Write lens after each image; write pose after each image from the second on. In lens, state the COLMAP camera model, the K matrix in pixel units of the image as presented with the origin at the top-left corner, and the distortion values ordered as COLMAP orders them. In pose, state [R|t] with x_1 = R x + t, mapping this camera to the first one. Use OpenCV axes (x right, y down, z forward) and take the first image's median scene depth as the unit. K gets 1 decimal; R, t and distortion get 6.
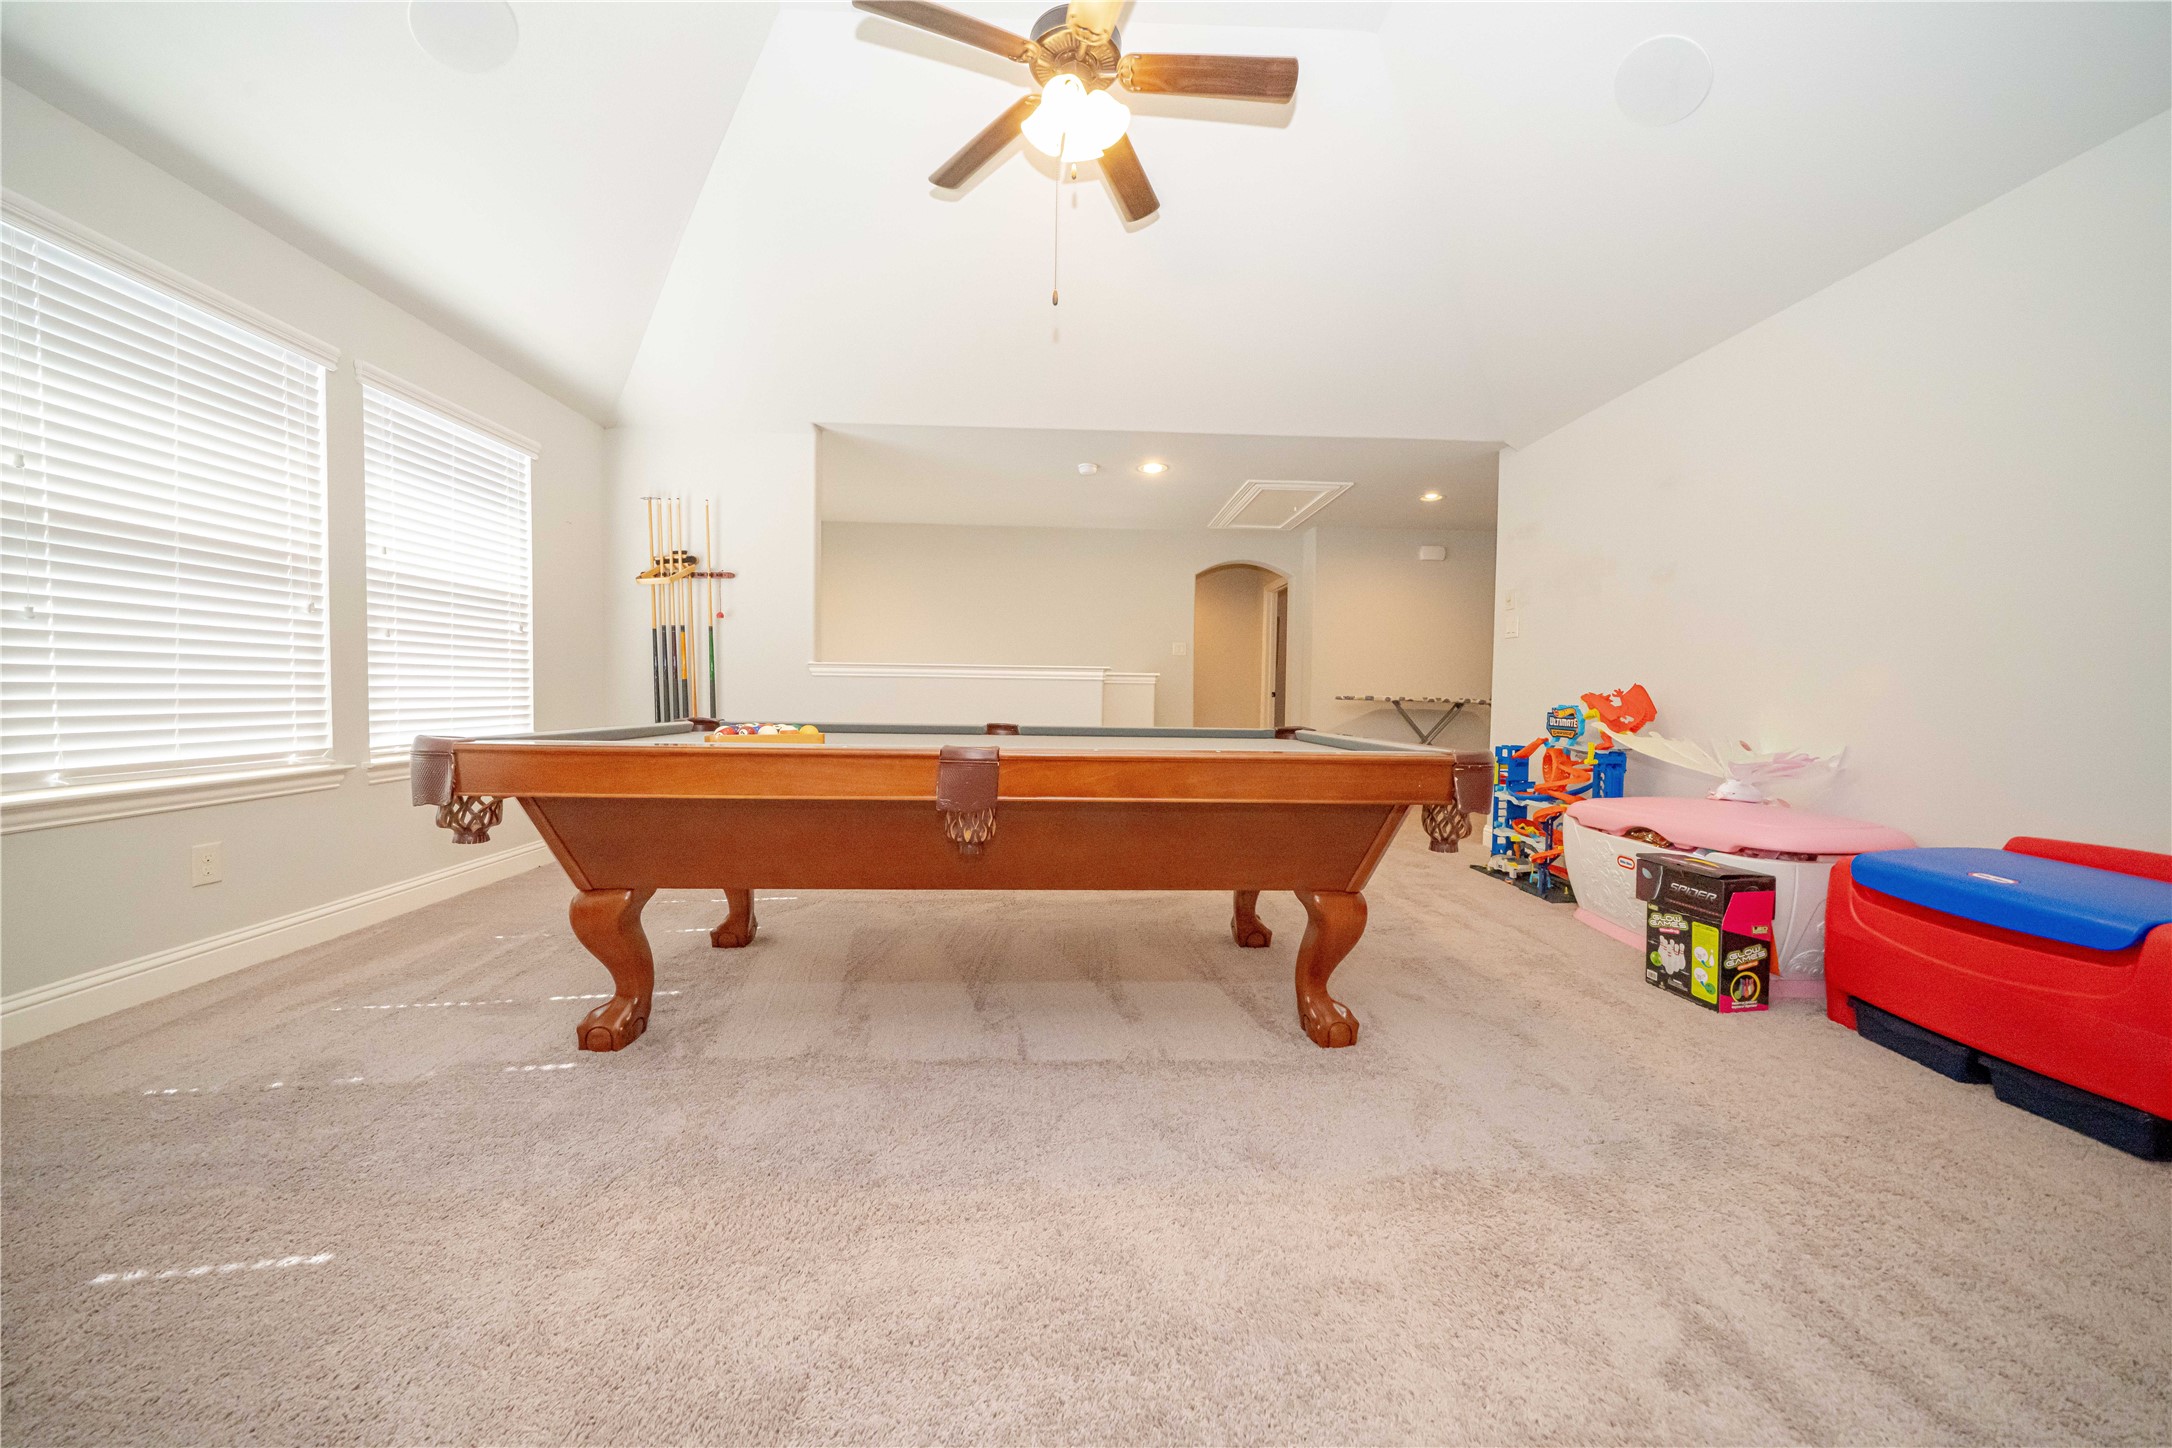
lens RADIAL K [[738.6, 0, 1081.4], [0, 738.6, 725.5], [0, 0, 1]] dist [-0.005740, 0.000303]
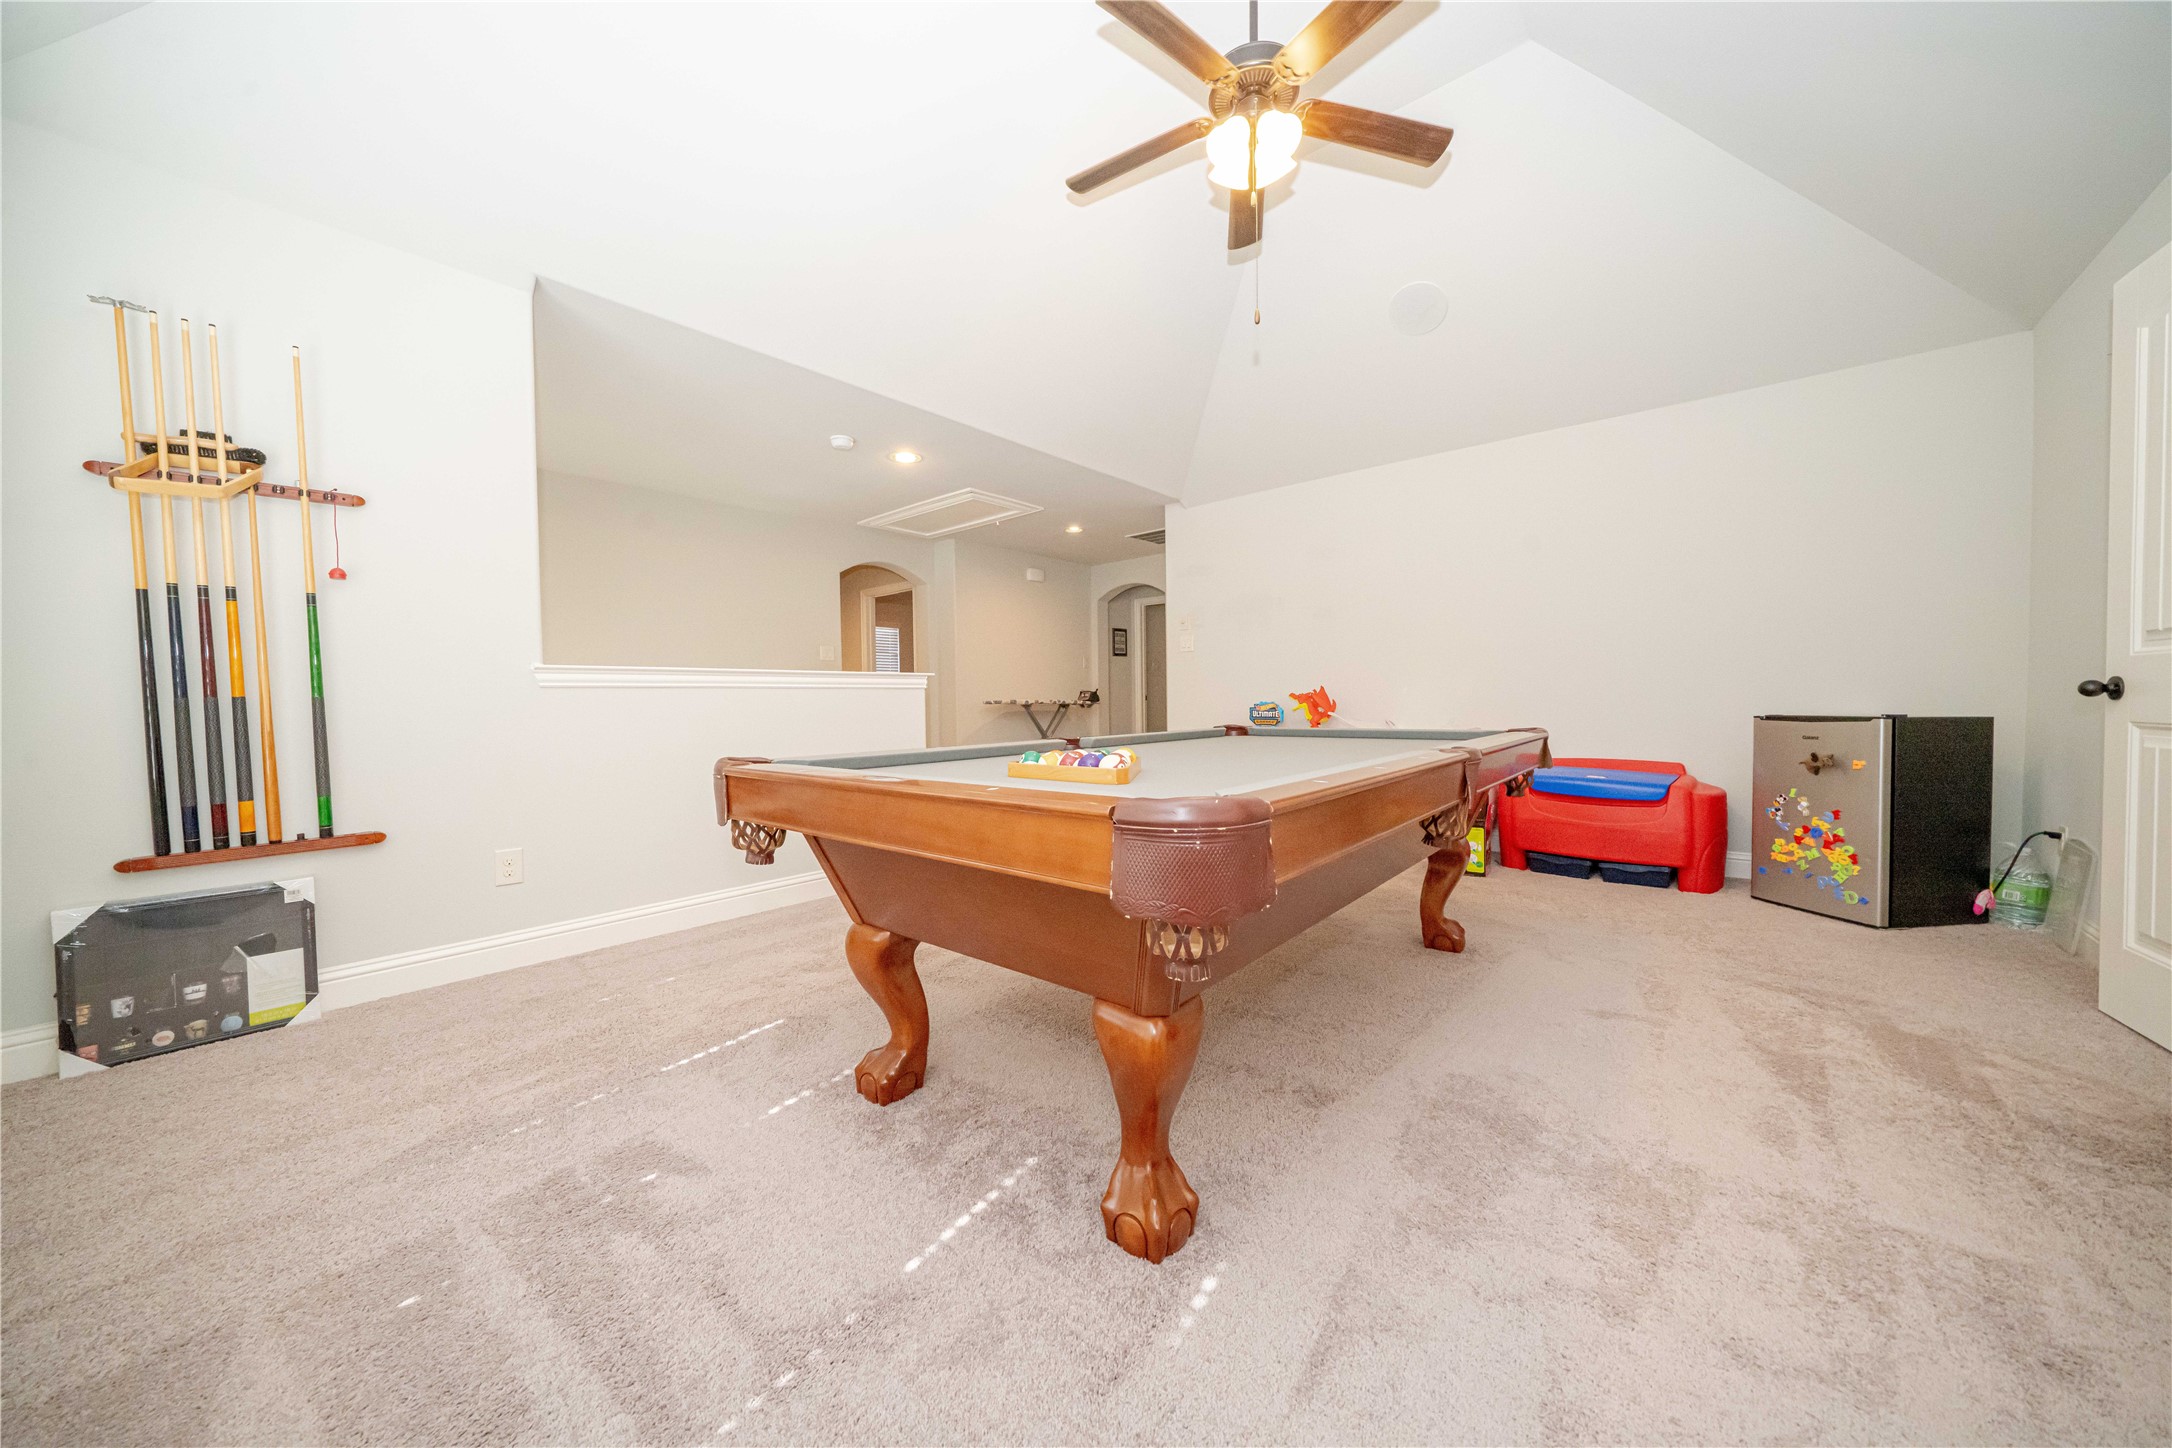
lens RADIAL K [[738.6, 0, 1079.4], [0, 738.6, 726.7], [0, 0, 1]] dist [-0.005740, 0.000303]
pose [[0.681590, -0.051367, 0.729929, -0.517313], [0.056534, 0.998248, 0.017459, -0.020796], [-0.729547, 0.029366, 0.683300, 0.261828]]
